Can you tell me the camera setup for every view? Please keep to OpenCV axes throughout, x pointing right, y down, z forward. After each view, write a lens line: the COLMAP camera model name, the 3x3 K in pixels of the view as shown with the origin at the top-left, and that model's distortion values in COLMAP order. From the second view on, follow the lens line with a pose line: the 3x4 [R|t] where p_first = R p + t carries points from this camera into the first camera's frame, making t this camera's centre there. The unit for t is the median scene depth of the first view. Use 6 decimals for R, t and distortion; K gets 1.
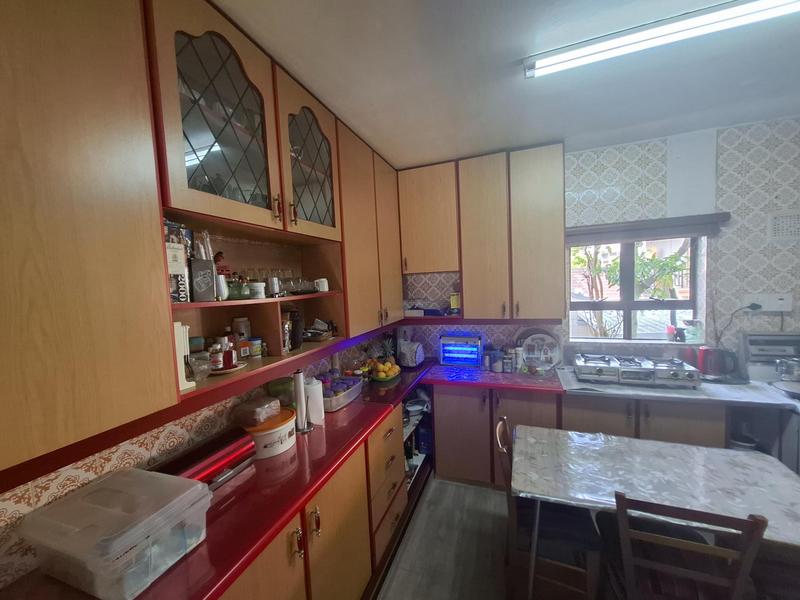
lens RADIAL K [[317.6, 0, 398.6], [0, 317.6, 301.9], [0, 0, 1]] dist [0.002304, 0.000020]
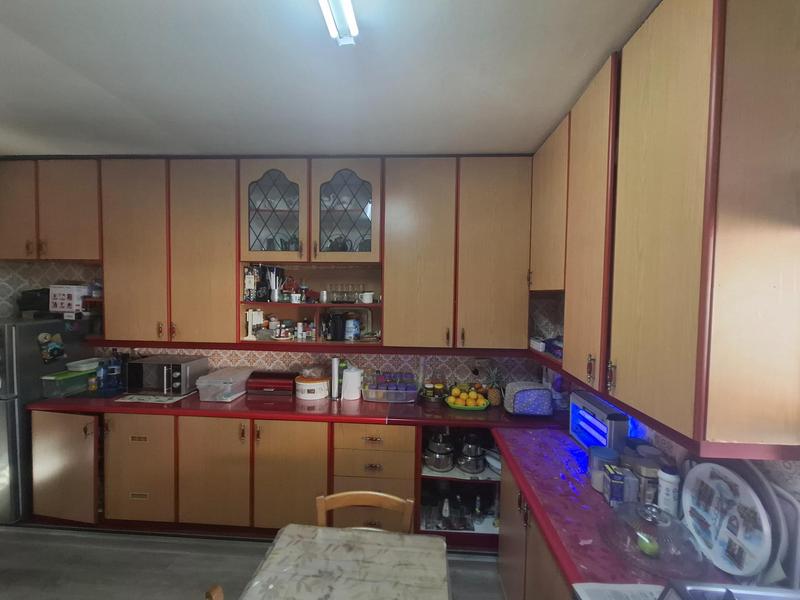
lens RADIAL K [[317.6, 0, 400.2], [0, 317.6, 300.5], [0, 0, 1]] dist [0.002304, 0.000020]
pose [[0.284513, 0.078478, -0.955455, 0.987614], [-0.084812, 0.994796, 0.056454, -0.122388], [0.954913, 0.064972, 0.289689, 0.752241]]
